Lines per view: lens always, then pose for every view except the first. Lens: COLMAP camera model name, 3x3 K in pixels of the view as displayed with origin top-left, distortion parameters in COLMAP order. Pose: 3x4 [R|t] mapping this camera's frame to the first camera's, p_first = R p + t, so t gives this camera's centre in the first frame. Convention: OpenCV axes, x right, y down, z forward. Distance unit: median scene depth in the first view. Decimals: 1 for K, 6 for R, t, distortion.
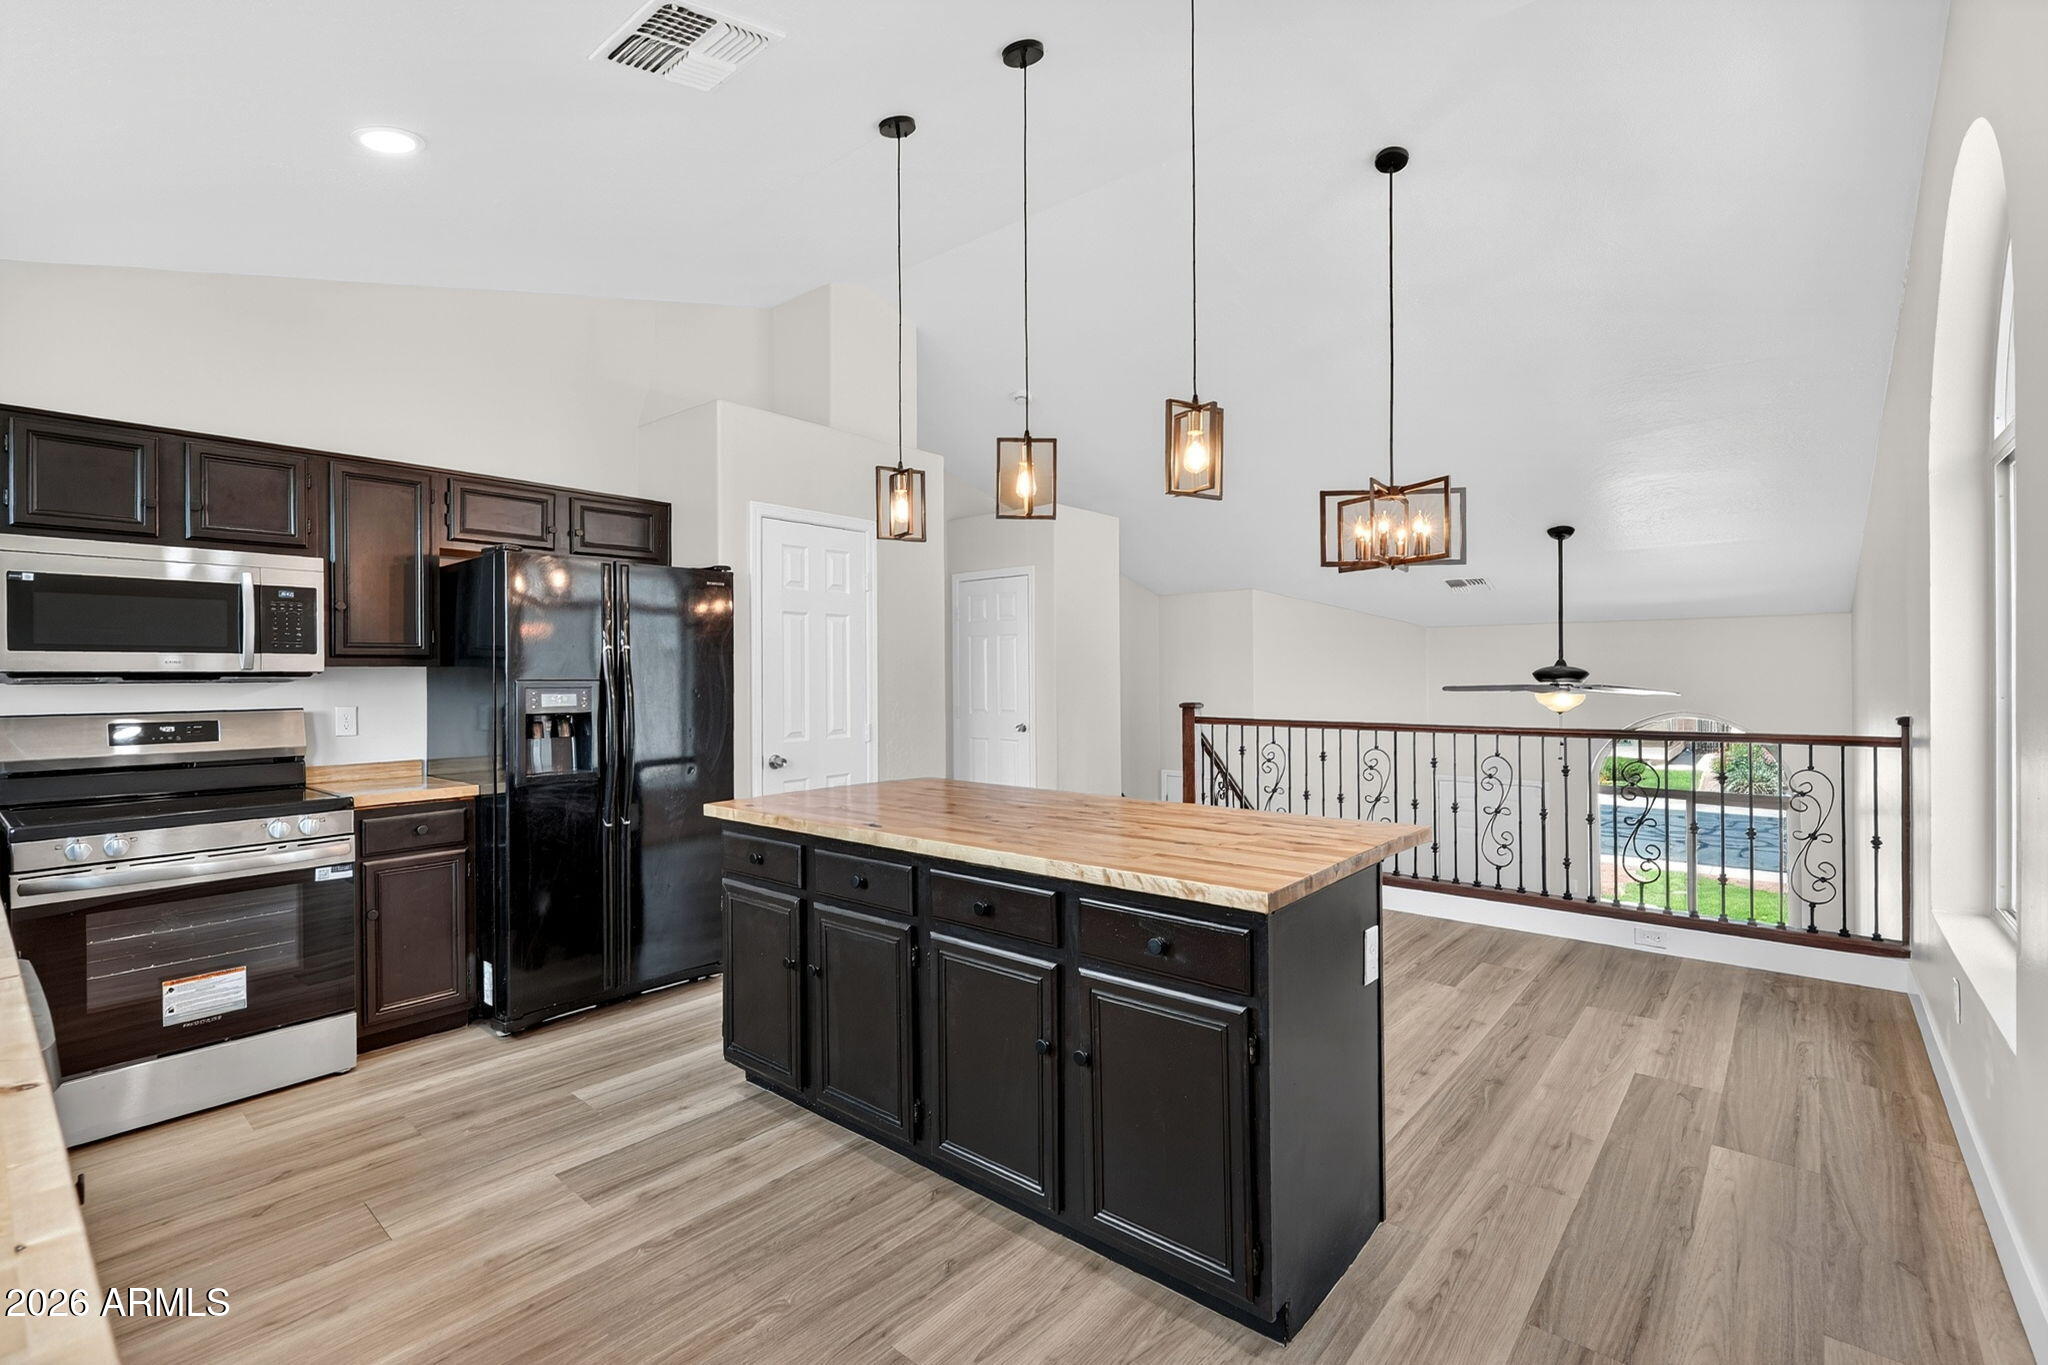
lens RADIAL K [[914.9, 0, 1026.7], [0, 914.9, 662.0], [0, 0, 1]] dist [-0.006134, 0.002216]
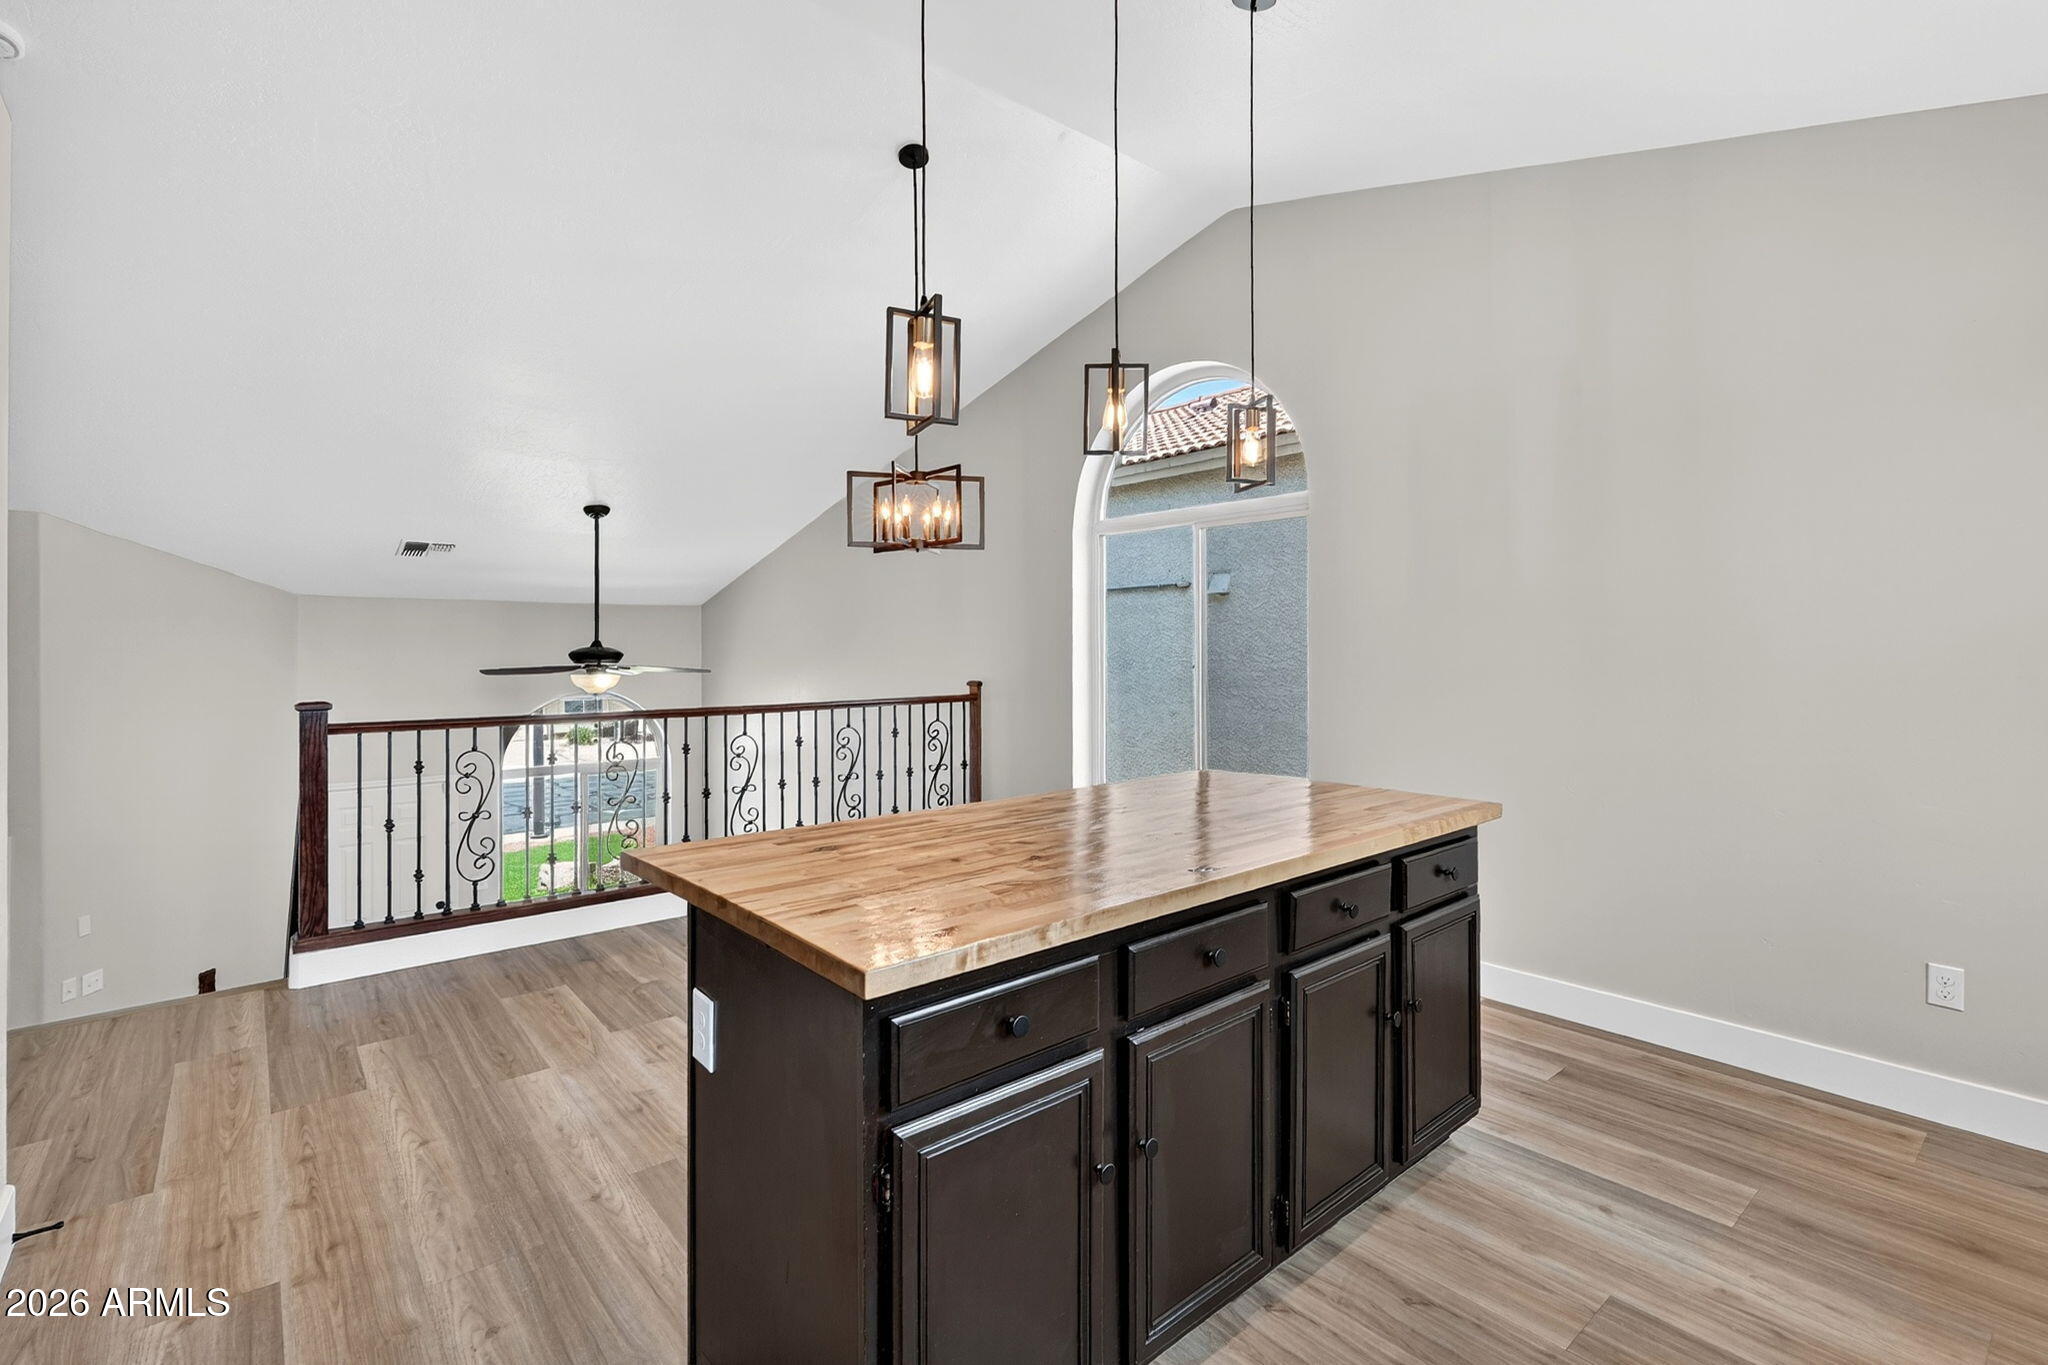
lens RADIAL K [[914.9, 0, 1060.0], [0, 914.9, 640.3], [0, 0, 1]] dist [-0.006134, 0.002216]
pose [[0.160386, 0.012939, 0.986970, -0.410558], [-0.006228, 0.999907, -0.012096, 0.008505], [-0.987035, -0.004207, 0.160452, 0.477405]]
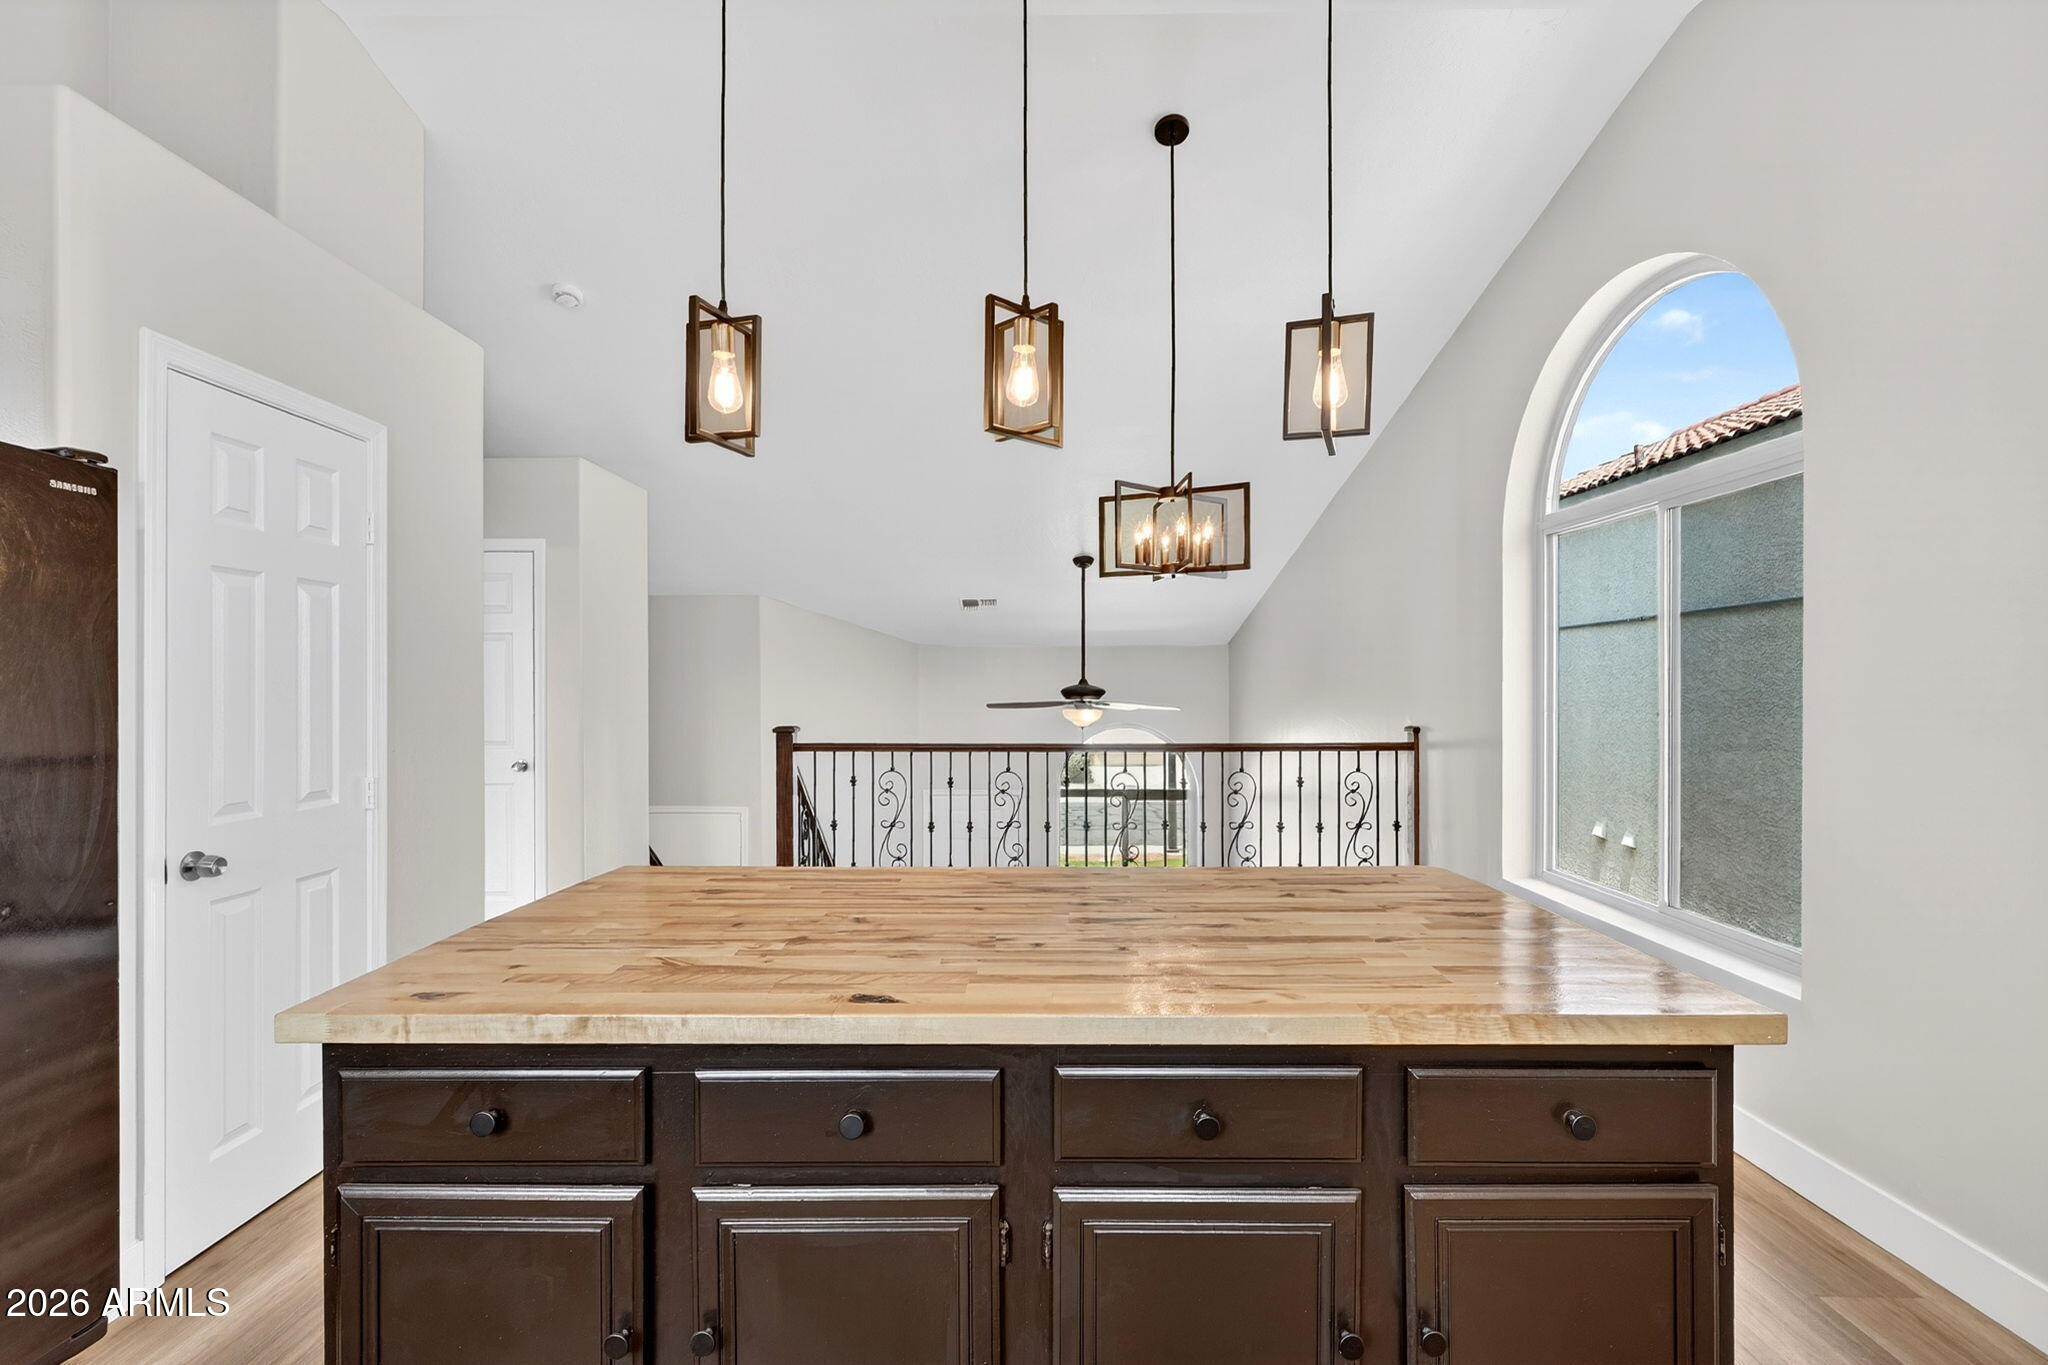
lens RADIAL K [[914.9, 0, 1046.9], [0, 914.9, 688.5], [0, 0, 1]] dist [-0.006134, 0.002216]
pose [[0.767382, 0.003602, 0.641180, -0.197306], [-0.011218, 0.999907, 0.007810, 0.001972], [-0.641092, -0.013186, 0.767351, 0.261589]]
